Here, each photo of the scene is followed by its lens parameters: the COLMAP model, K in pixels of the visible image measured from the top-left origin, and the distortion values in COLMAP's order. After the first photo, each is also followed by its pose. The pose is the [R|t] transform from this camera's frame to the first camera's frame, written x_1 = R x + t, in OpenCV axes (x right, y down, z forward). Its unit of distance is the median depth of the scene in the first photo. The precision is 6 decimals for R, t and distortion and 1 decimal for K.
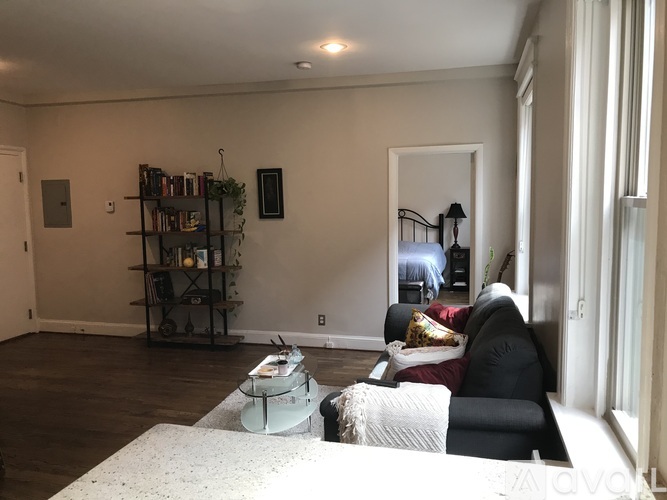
lens RADIAL K [[547.1, 0, 334.3], [0, 547.1, 249.3], [0, 0, 1]] dist [0.014024, 0.012279]
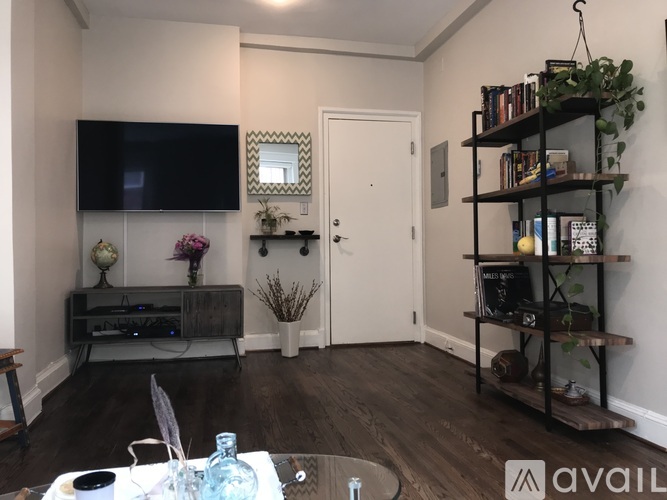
lens RADIAL K [[547.1, 0, 332.9], [0, 547.1, 245.4], [0, 0, 1]] dist [0.014024, 0.012279]
pose [[0.429068, -0.002288, -0.903270, 0.114635], [-0.074701, 0.996481, -0.038008, 0.052714], [0.900178, 0.083783, 0.427387, 0.552517]]
